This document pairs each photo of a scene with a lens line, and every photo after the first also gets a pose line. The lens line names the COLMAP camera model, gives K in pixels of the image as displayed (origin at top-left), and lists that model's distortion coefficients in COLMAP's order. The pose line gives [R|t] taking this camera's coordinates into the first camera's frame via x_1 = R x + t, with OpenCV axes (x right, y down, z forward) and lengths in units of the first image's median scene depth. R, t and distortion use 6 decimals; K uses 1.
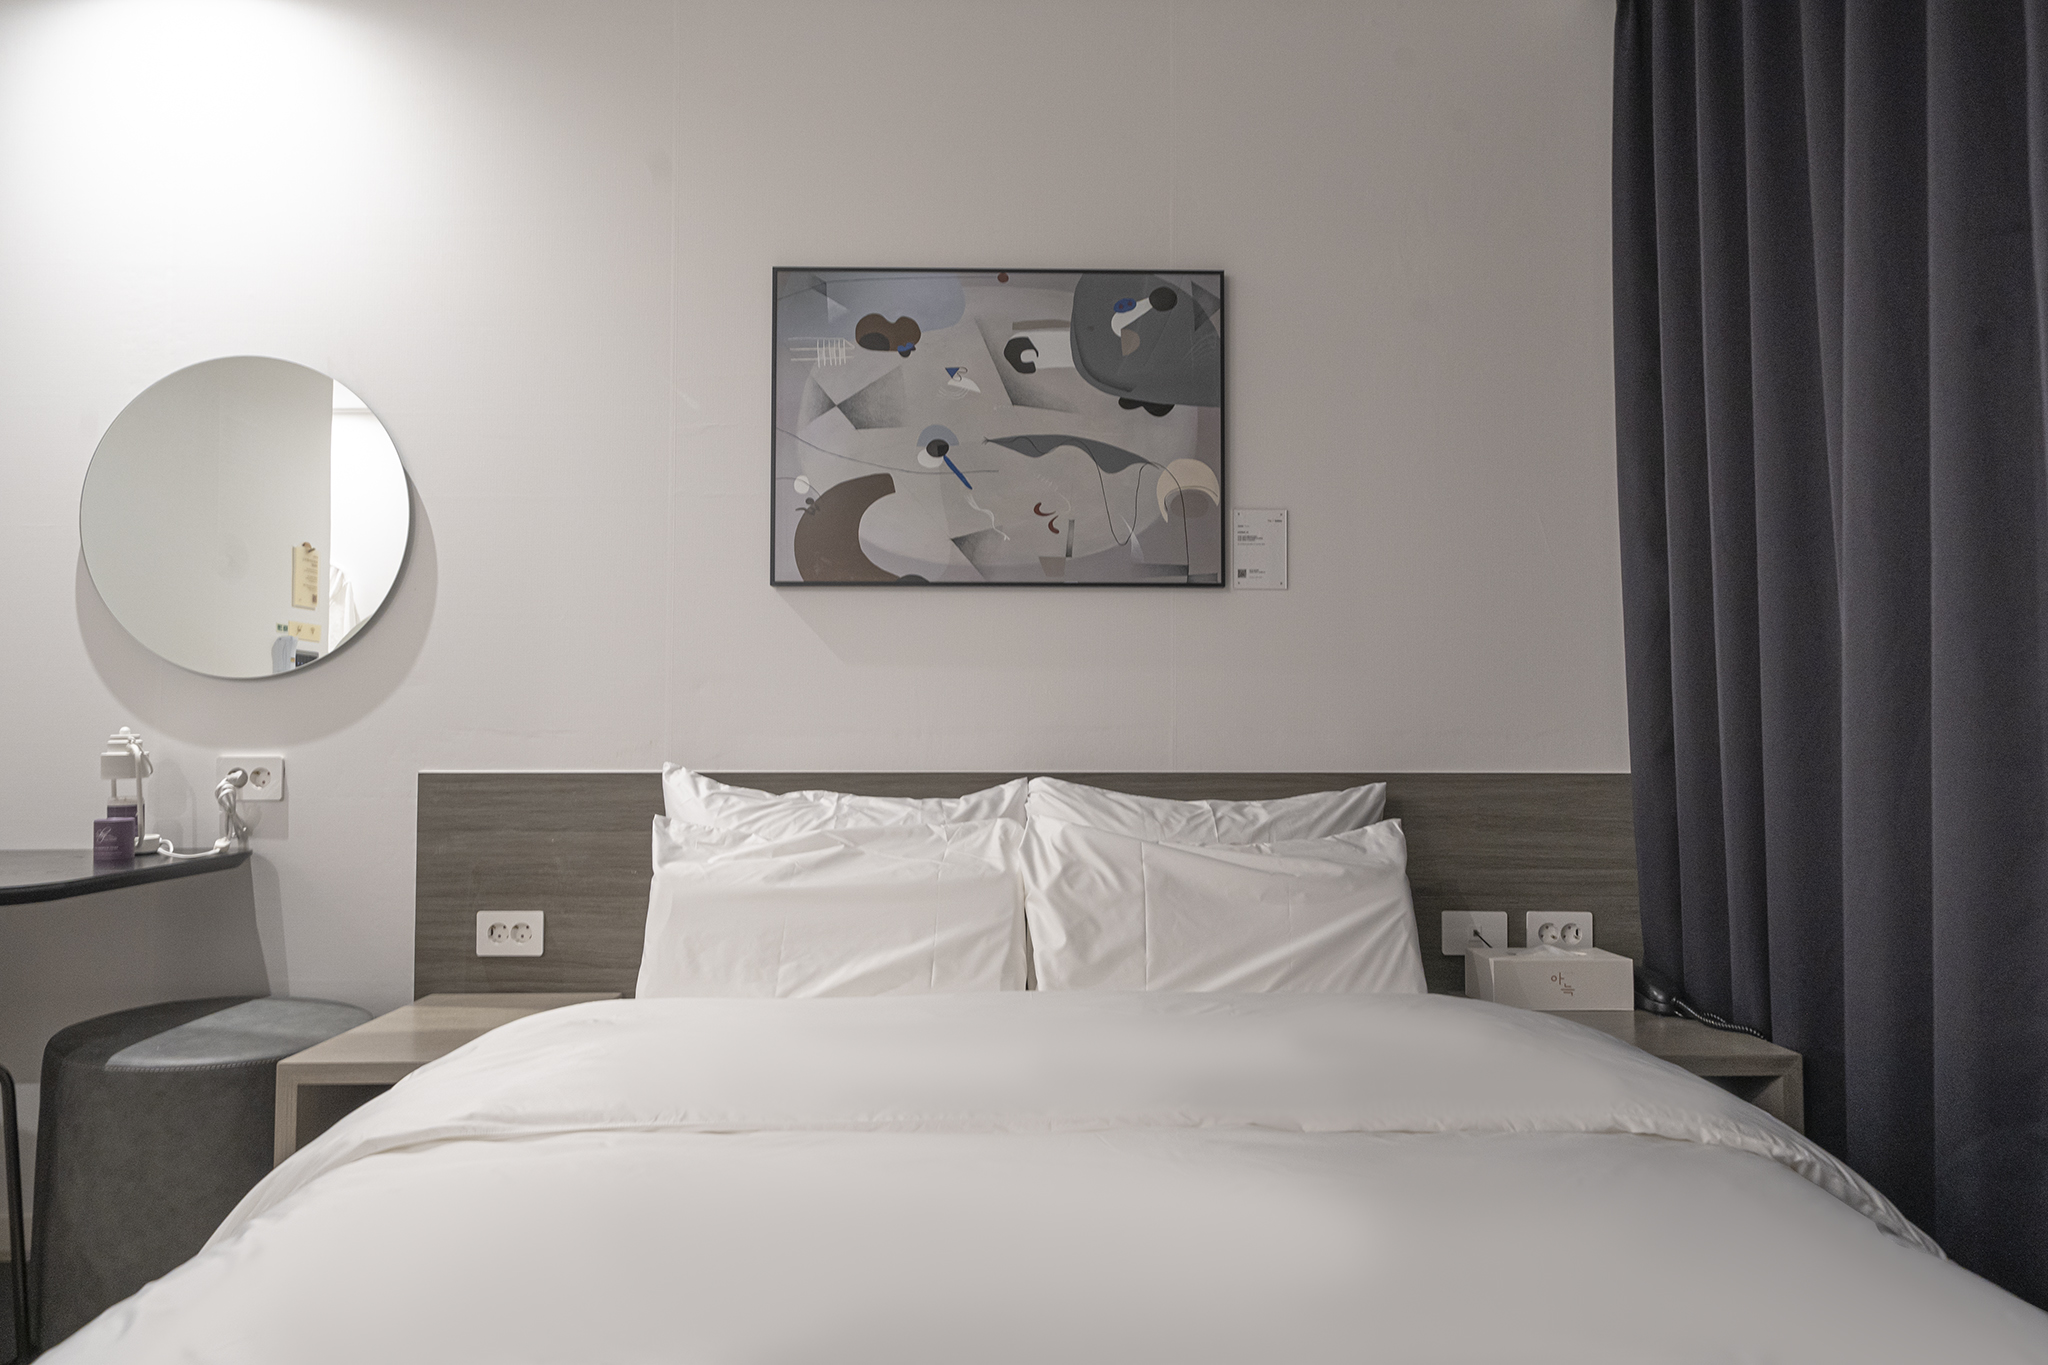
lens RADIAL K [[1276.4, 0, 1024.0], [0, 1276.4, 682.5], [0, 0, 1]] dist [0.002813, 0.000890]
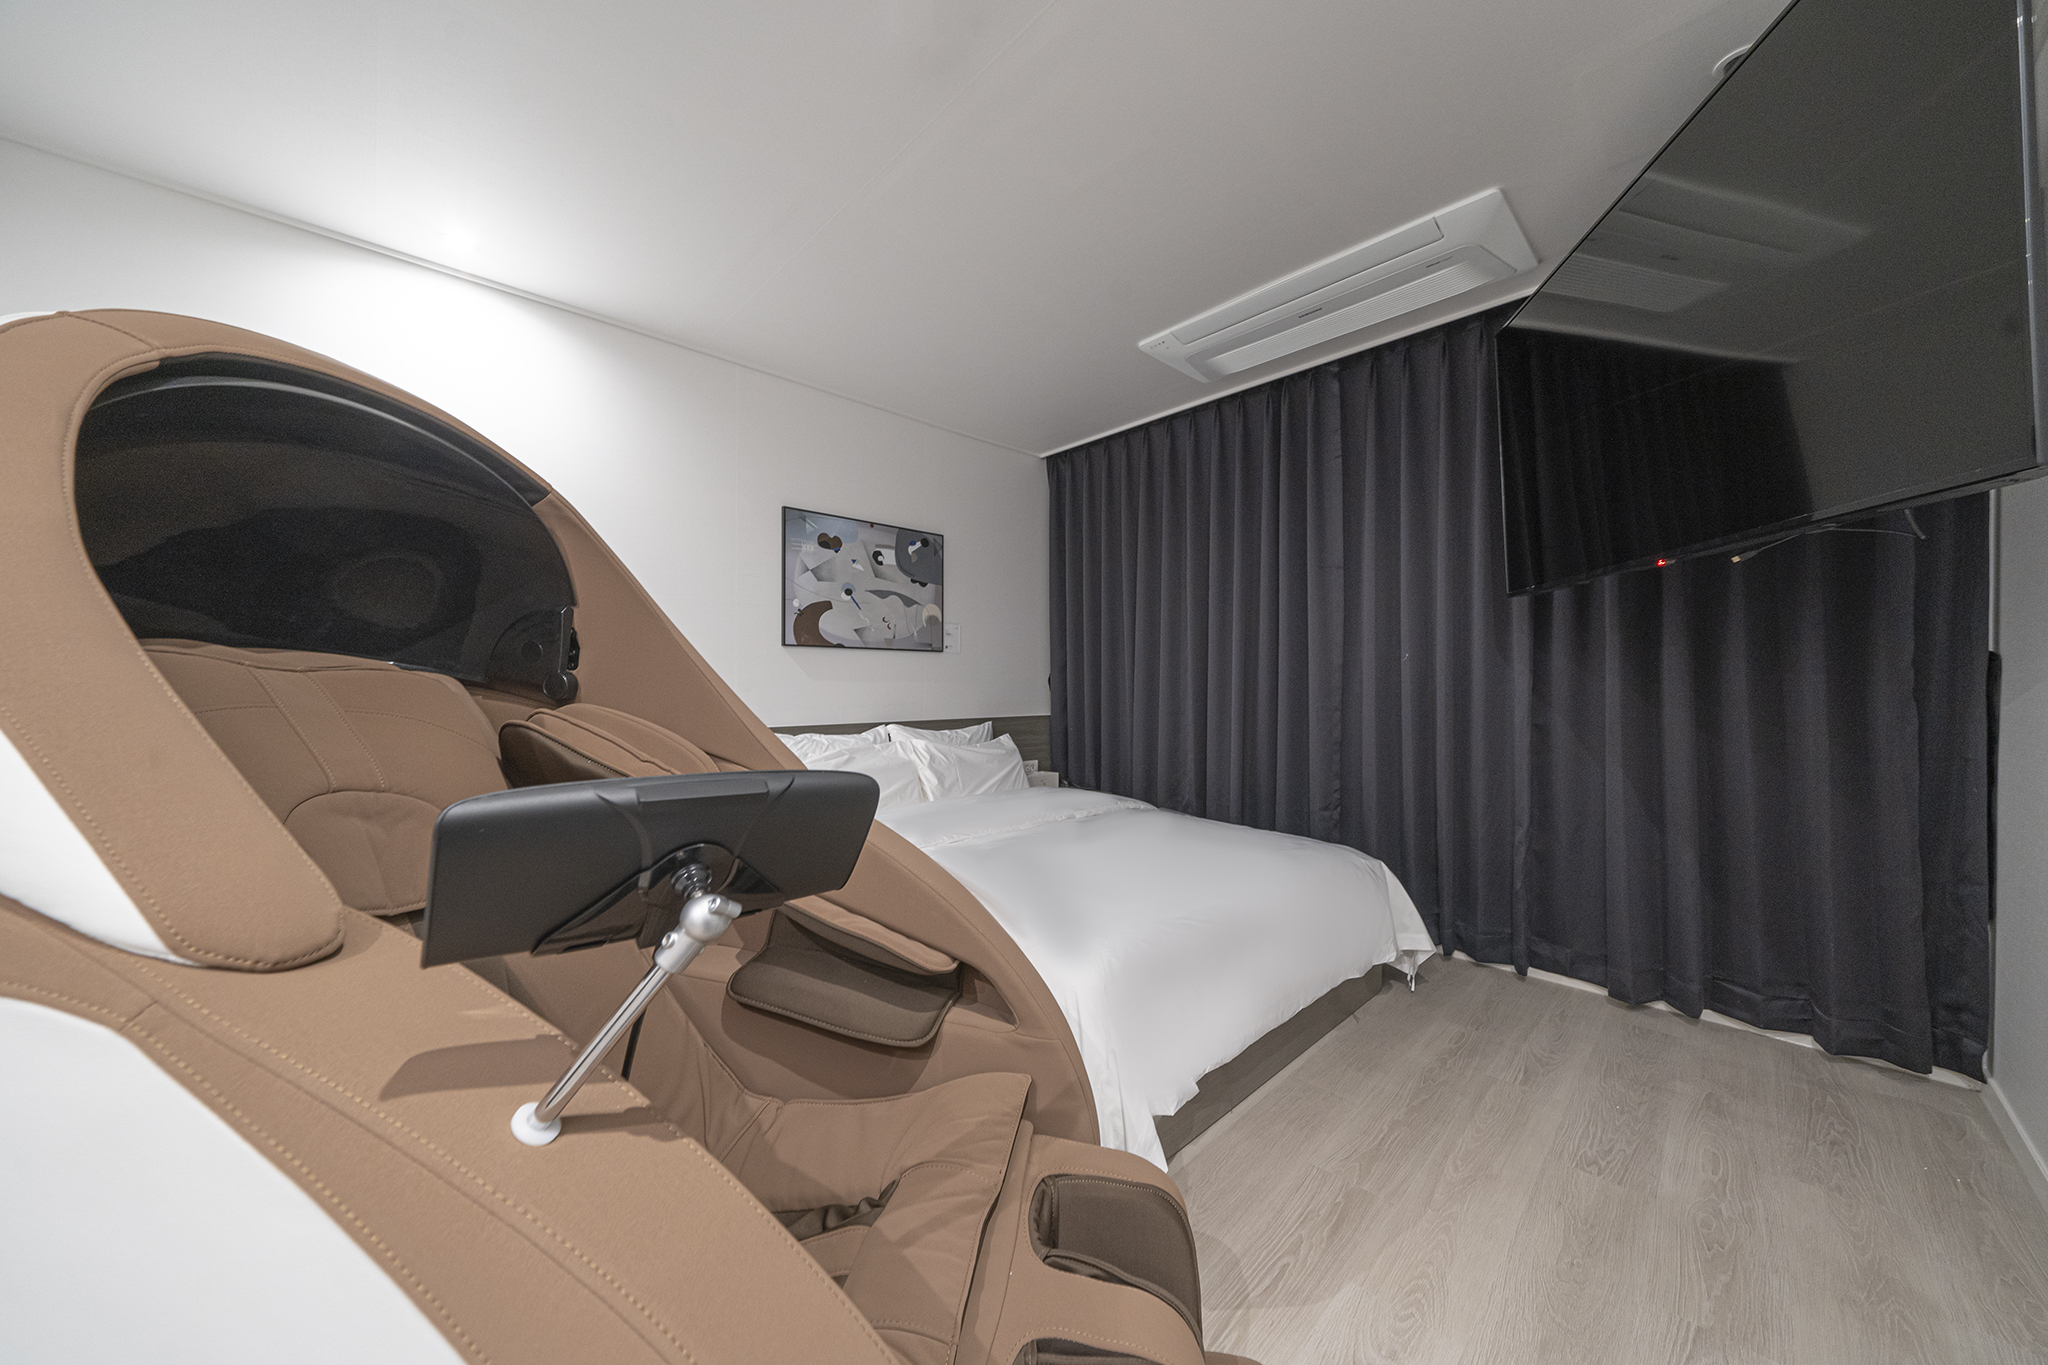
lens RADIAL K [[704.6, 0, 1024.0], [0, 704.6, 682.5], [0, 0, 1]] dist [-0.000722, -0.000069]
pose [[0.732999, -0.001354, 0.680228, -0.748019], [-0.028596, 0.999053, 0.032803, -0.064542], [-0.679628, -0.043497, 0.732266, -0.229888]]
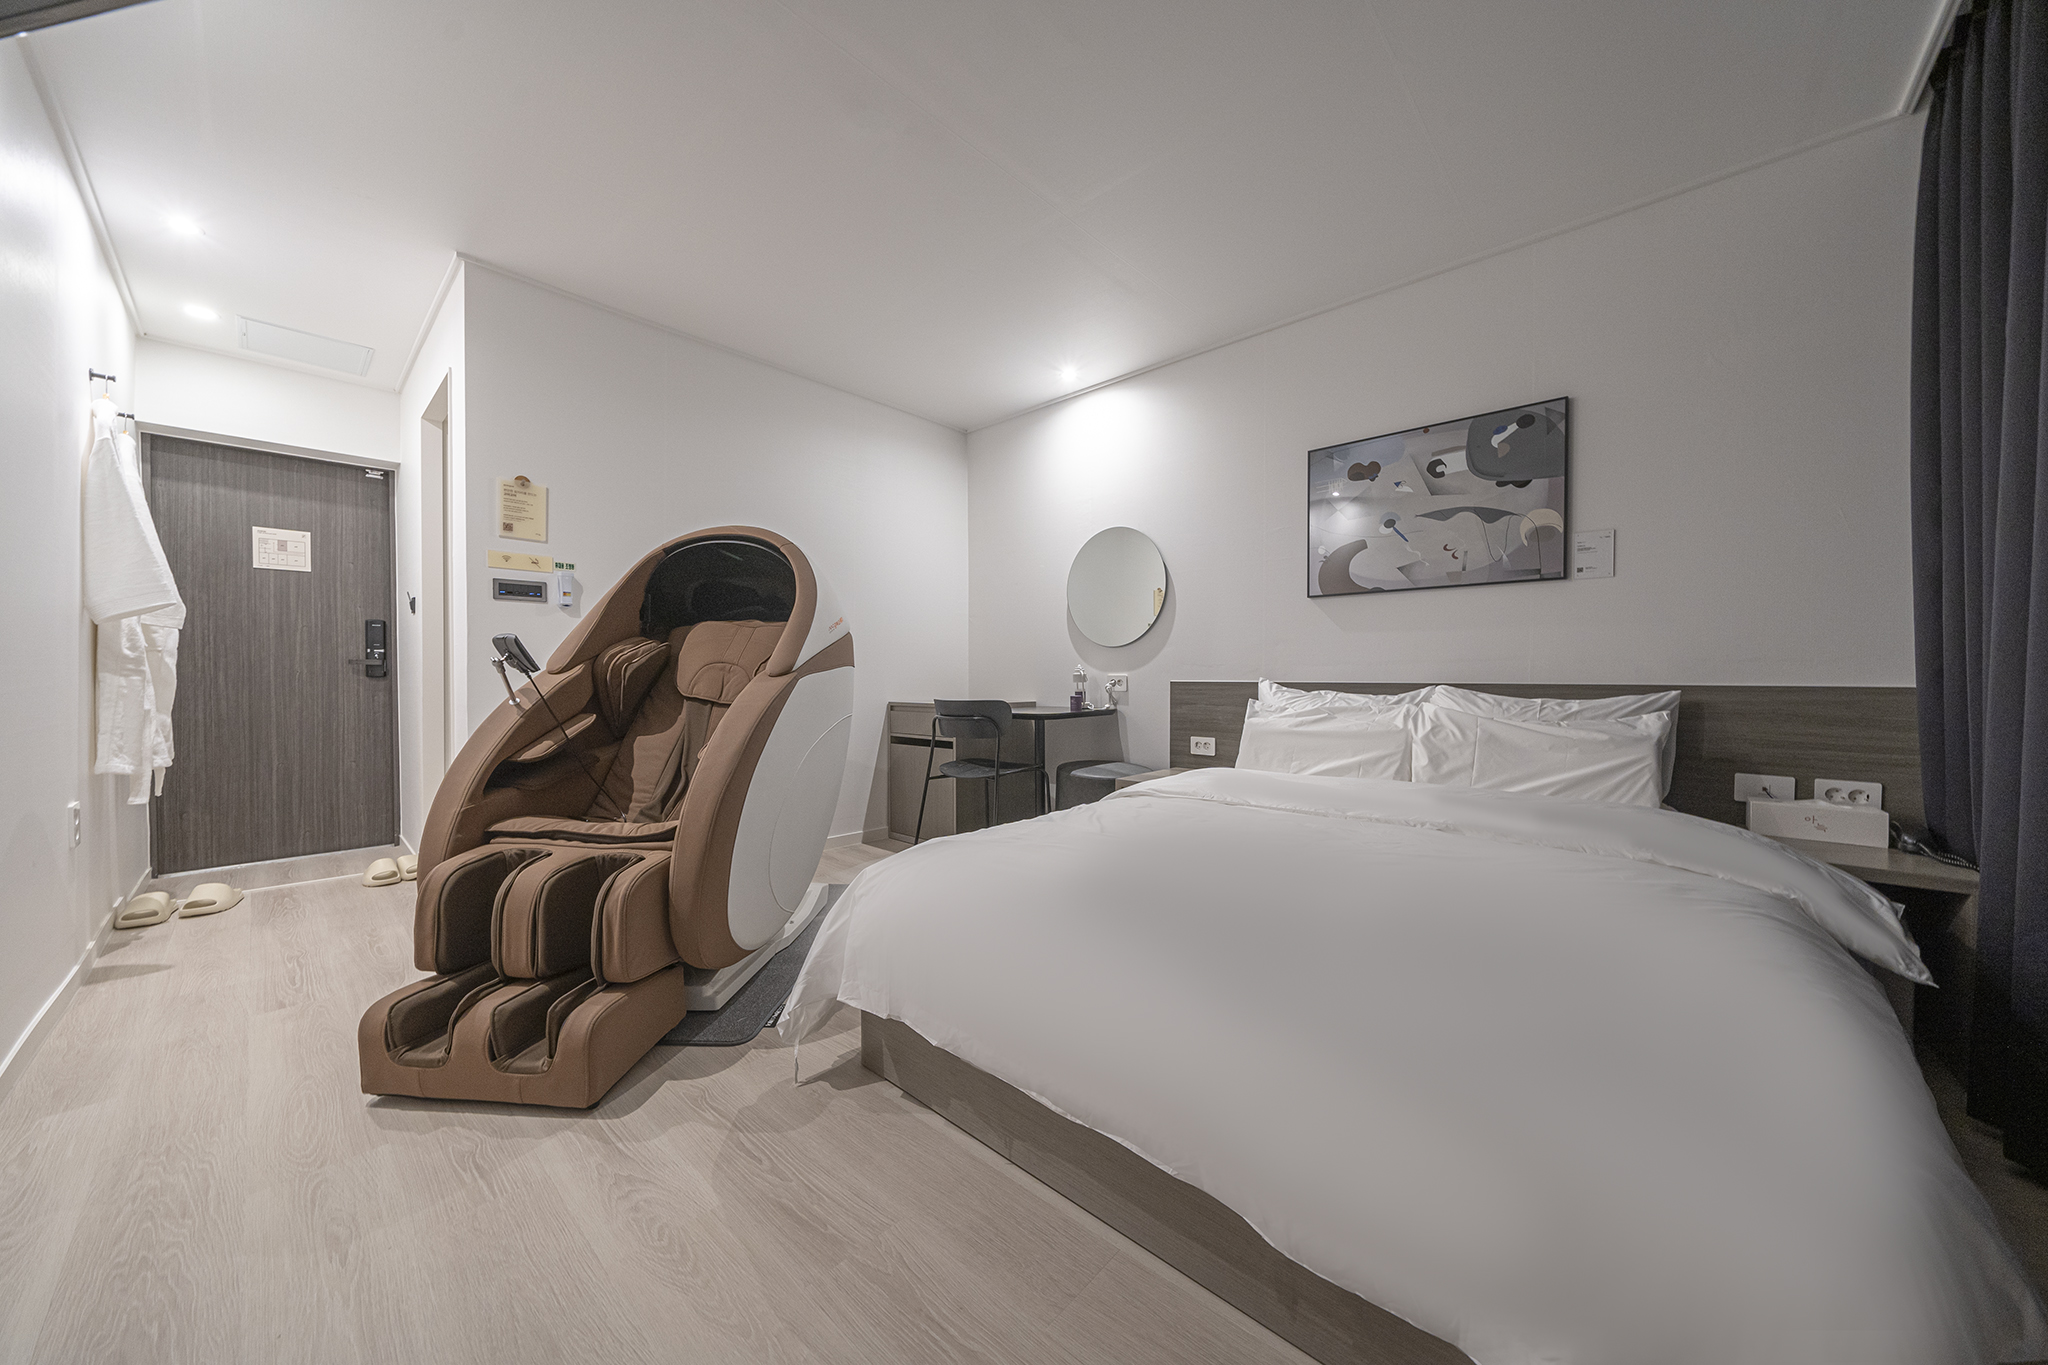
lens RADIAL K [[704.6, 0, 1024.0], [0, 704.6, 682.5], [0, 0, 1]] dist [-0.000722, -0.000069]
pose [[0.724337, 0.007309, -0.689407, 0.287915], [0.028286, 0.998787, 0.040309, 0.007522], [0.688865, -0.048698, 0.723252, -0.225871]]
